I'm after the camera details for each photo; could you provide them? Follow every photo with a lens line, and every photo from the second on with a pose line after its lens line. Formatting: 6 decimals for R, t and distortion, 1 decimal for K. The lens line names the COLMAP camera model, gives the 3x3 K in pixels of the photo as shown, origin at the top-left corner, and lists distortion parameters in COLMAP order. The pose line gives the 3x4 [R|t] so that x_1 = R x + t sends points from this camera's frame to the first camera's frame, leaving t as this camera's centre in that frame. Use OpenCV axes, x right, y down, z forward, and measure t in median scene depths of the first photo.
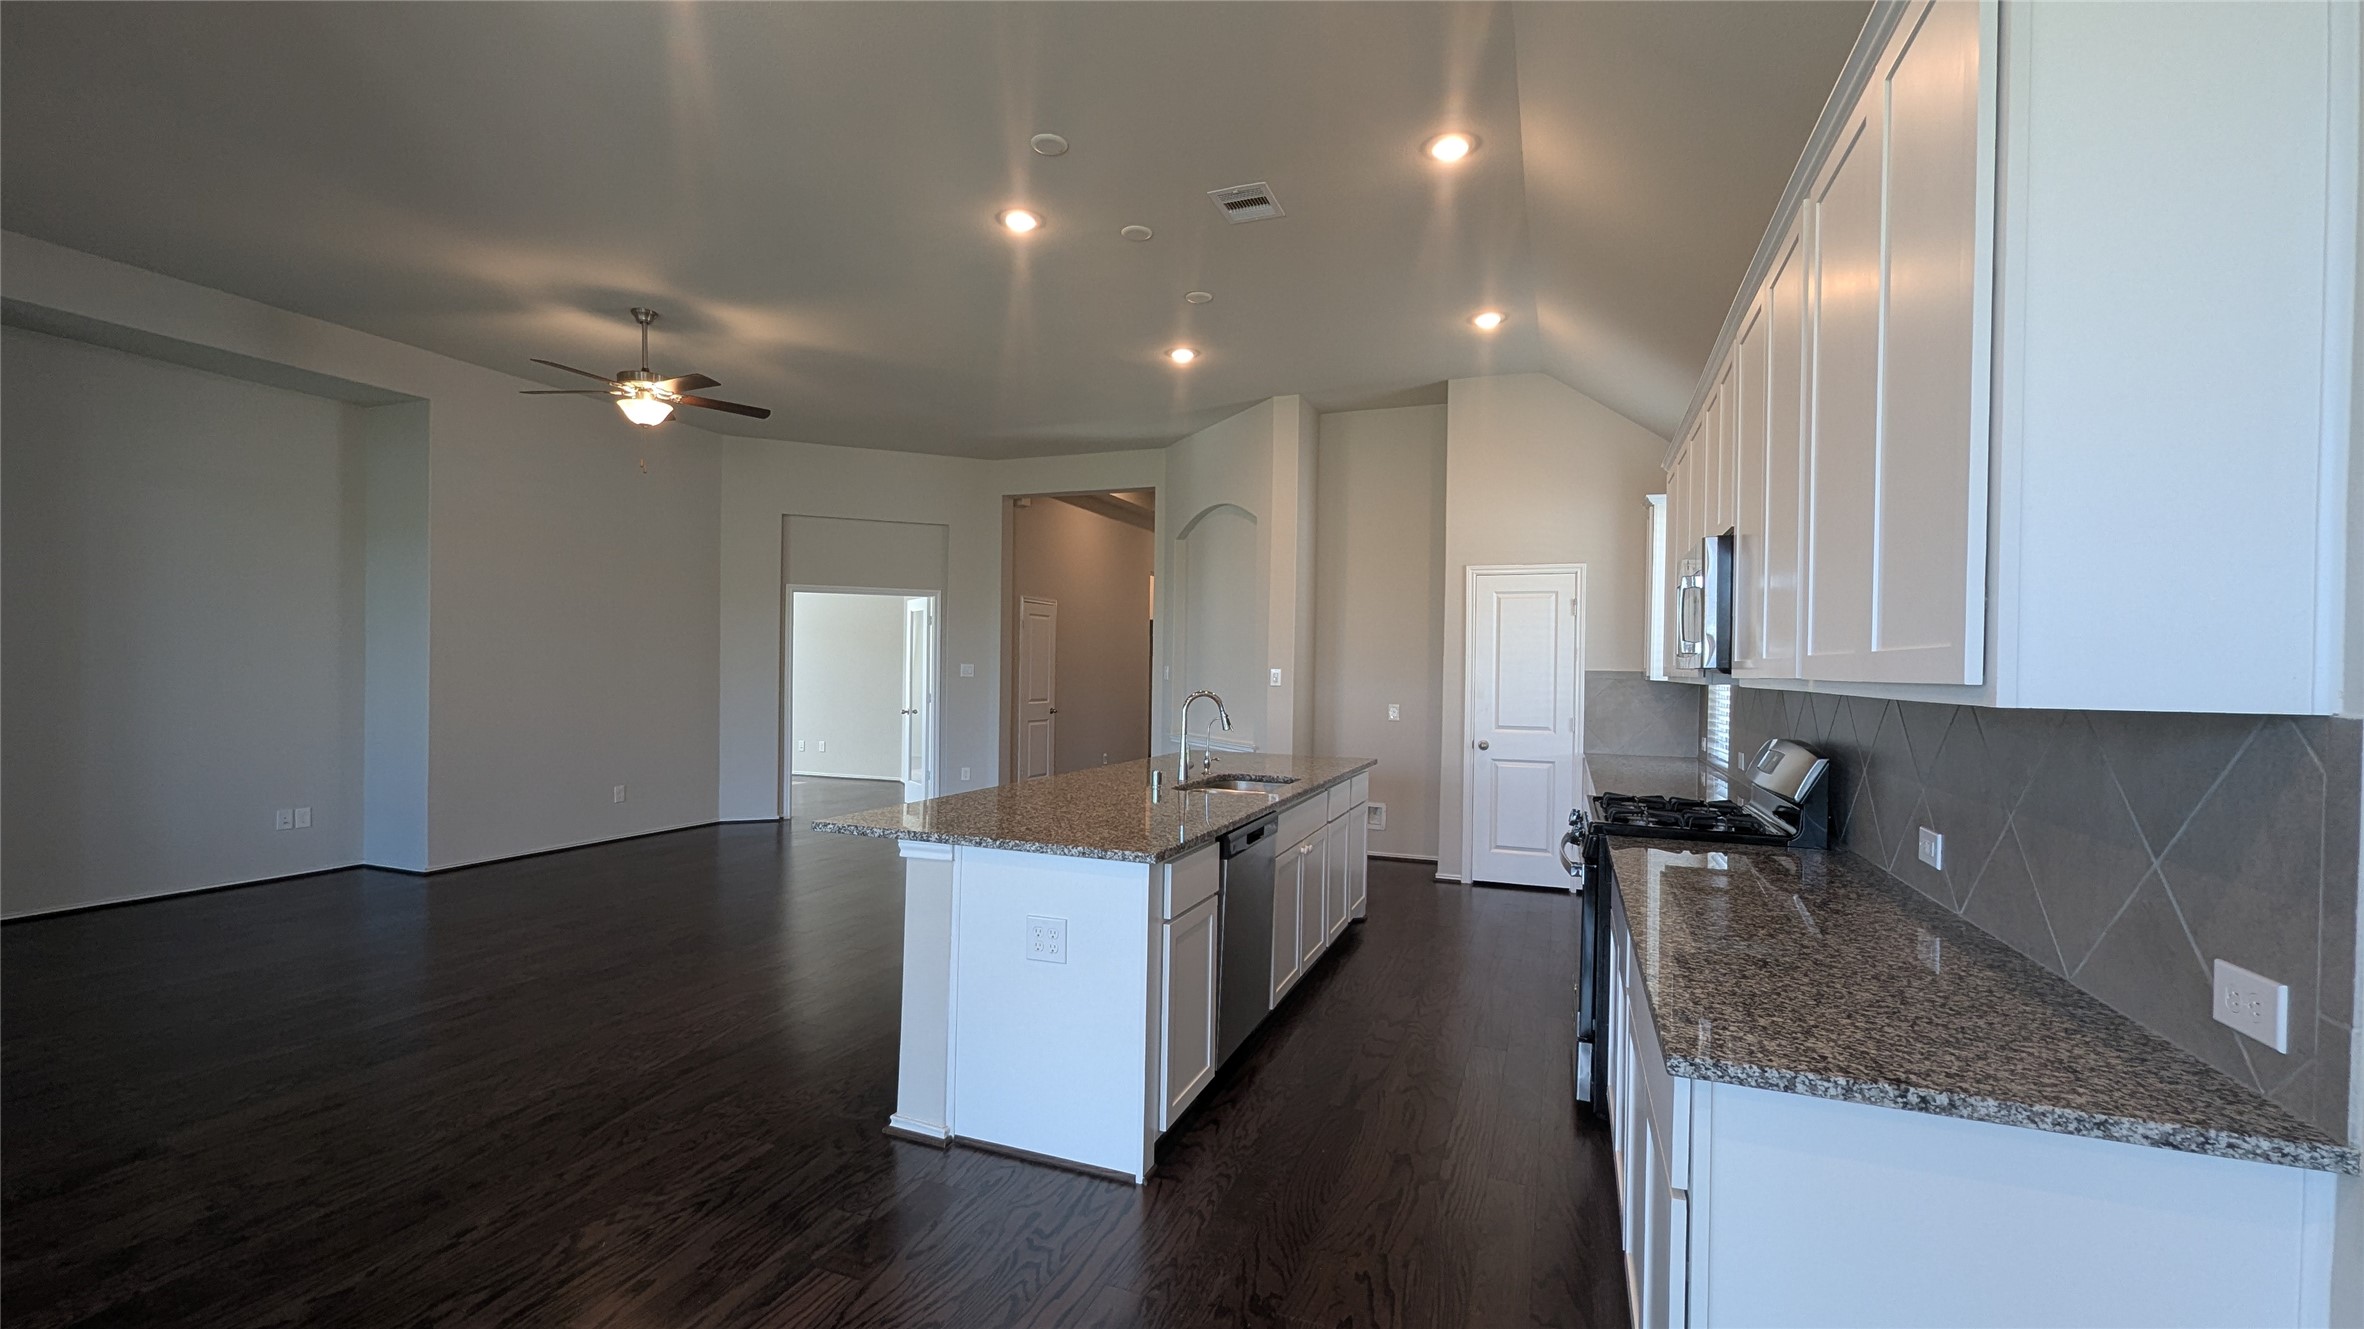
lens RADIAL K [[984.7, 0, 1191.7], [0, 984.7, 668.5], [0, 0, 1]] dist [-0.001635, -0.000151]
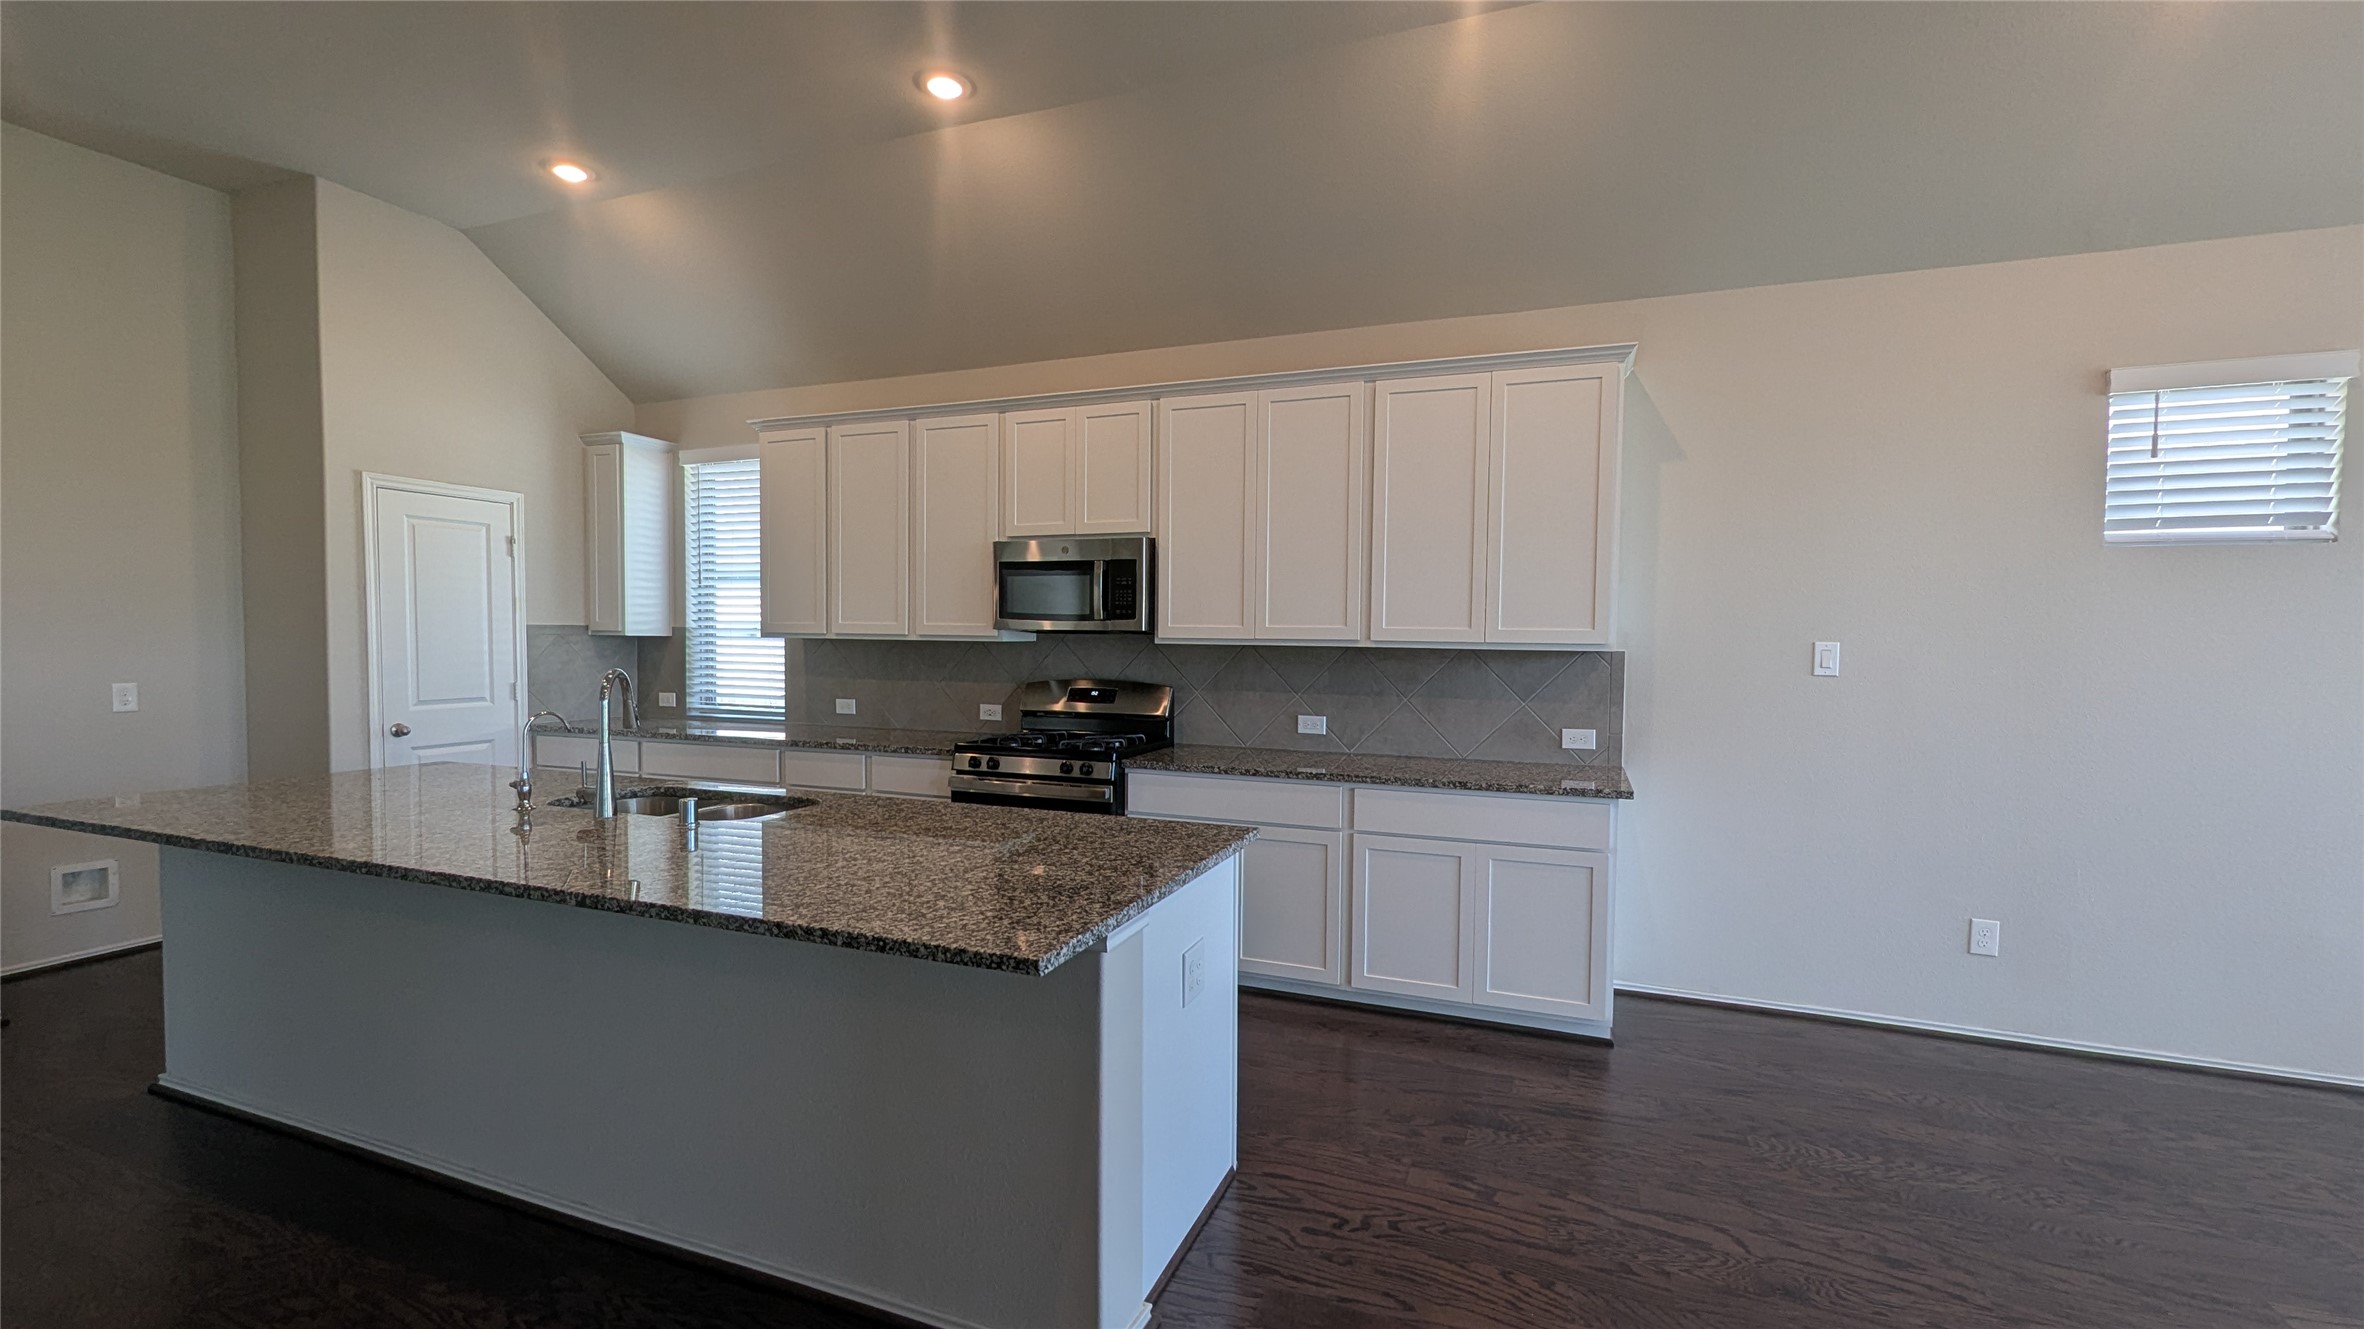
lens RADIAL K [[984.7, 0, 1191.7], [0, 984.7, 668.5], [0, 0, 1]] dist [-0.001635, -0.000151]
pose [[0.021084, -0.053534, 0.998343, -0.413000], [-0.008044, 0.998524, 0.053713, -0.009921], [-0.999745, -0.009164, 0.020622, 0.421988]]
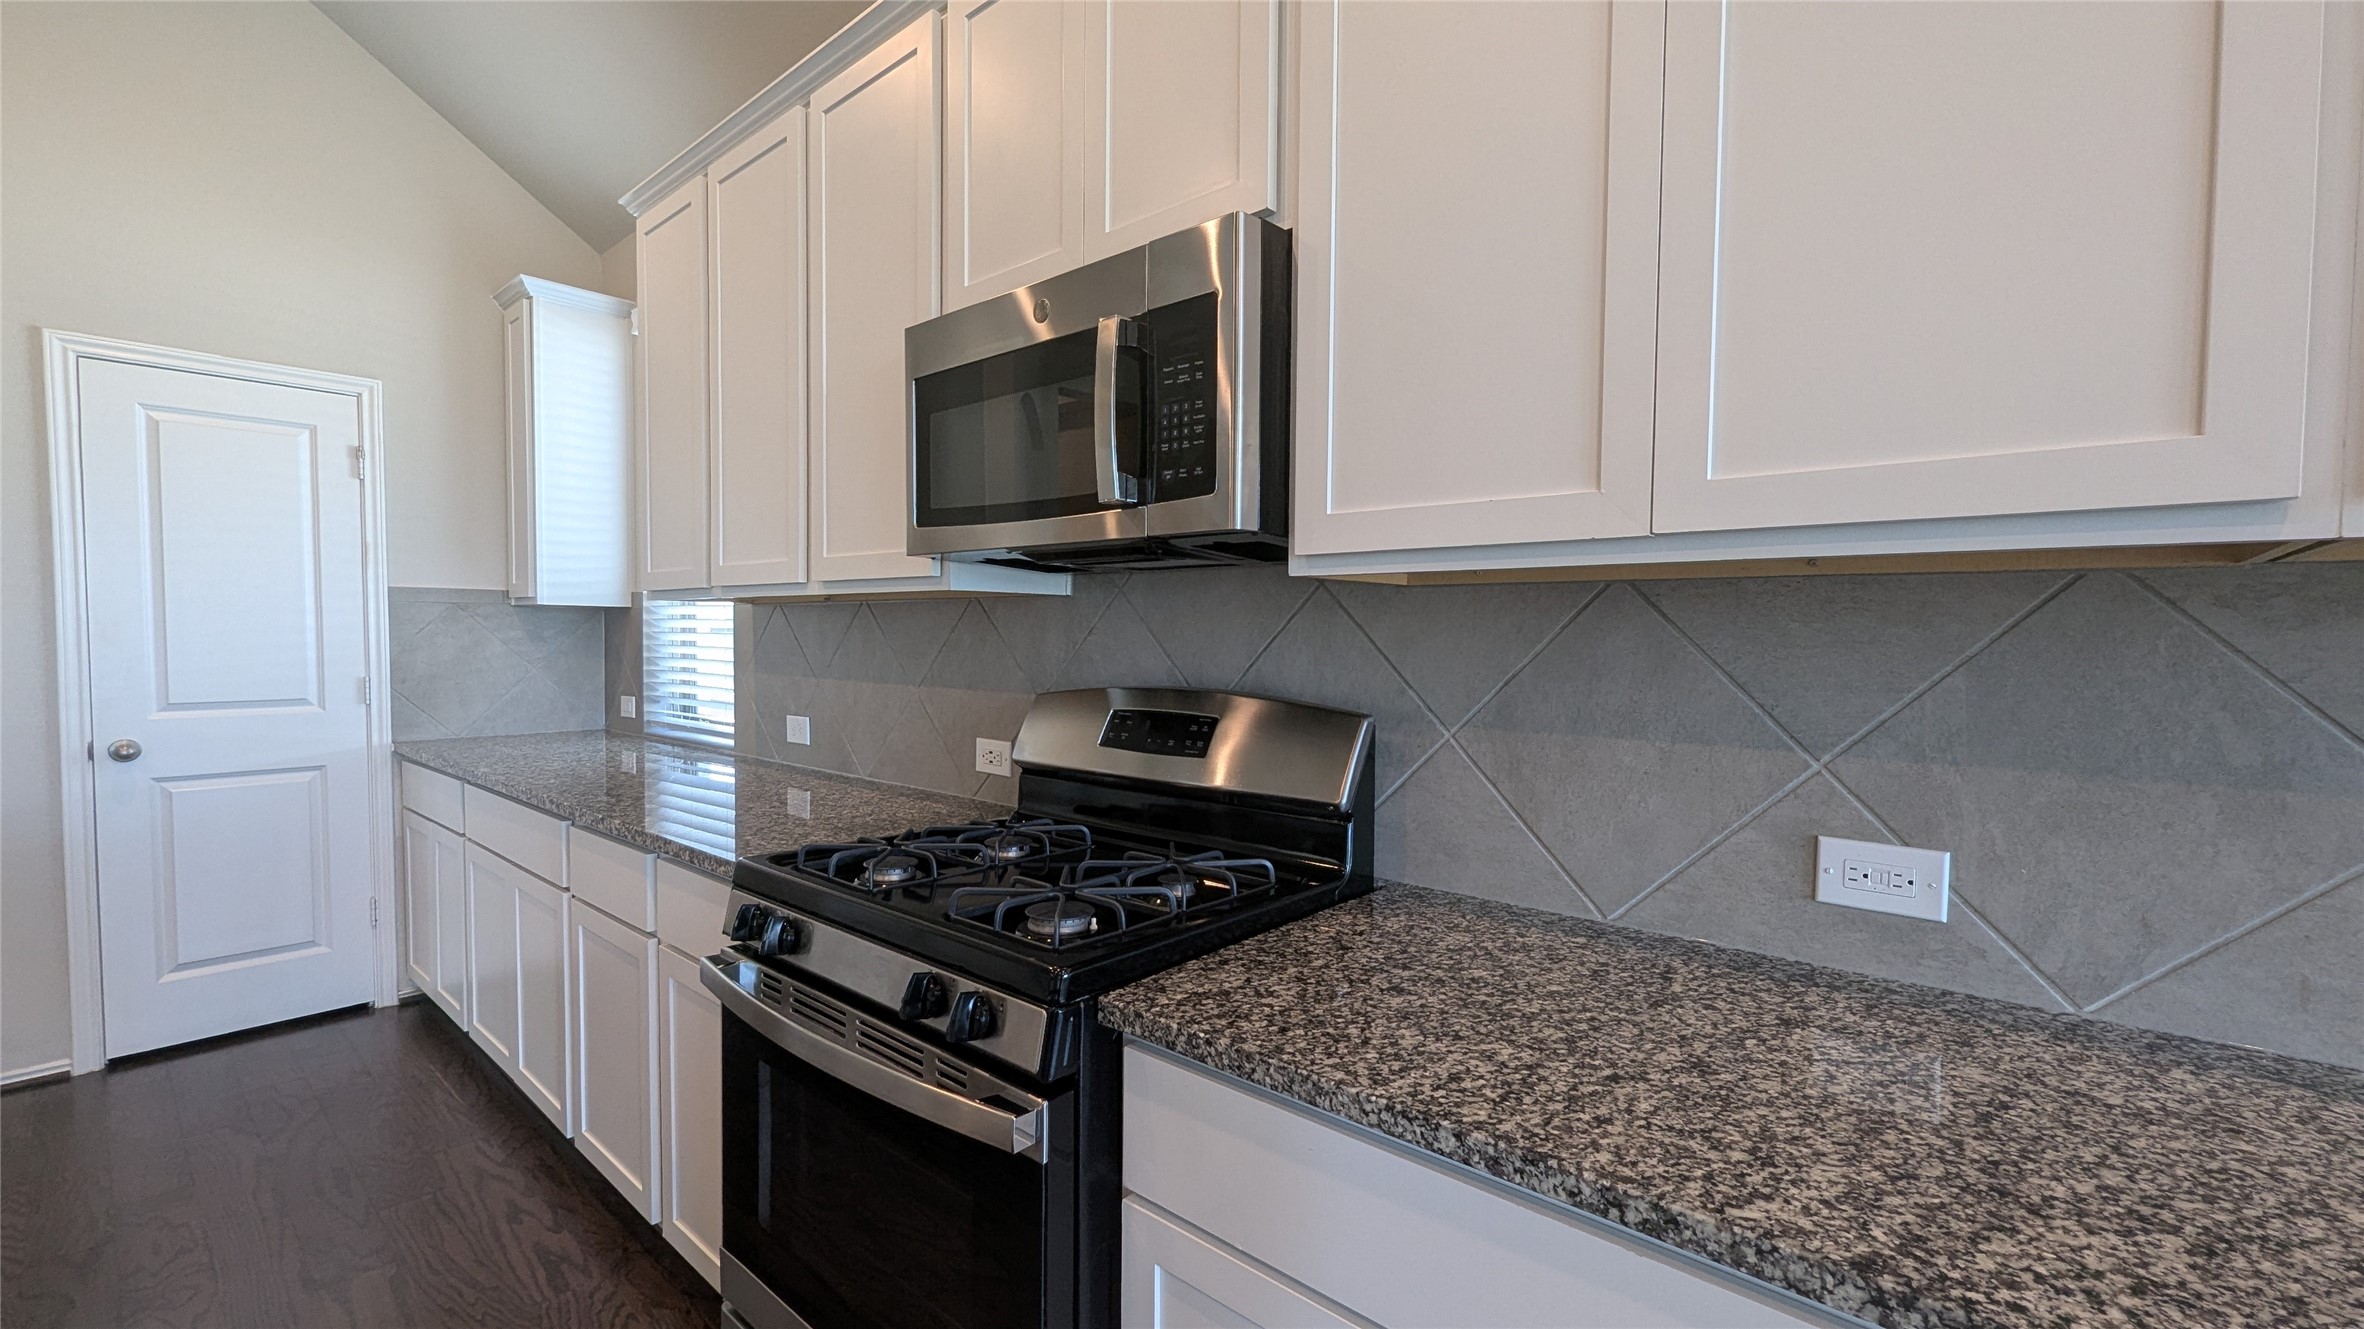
lens RADIAL K [[984.7, 0, 1191.7], [0, 984.7, 668.5], [0, 0, 1]] dist [-0.001635, -0.000151]
pose [[0.362503, -0.049429, 0.930671, 0.062845], [0.000075, 0.998594, 0.053007, 0.017944], [-0.931983, -0.019146, 0.361997, 0.404902]]
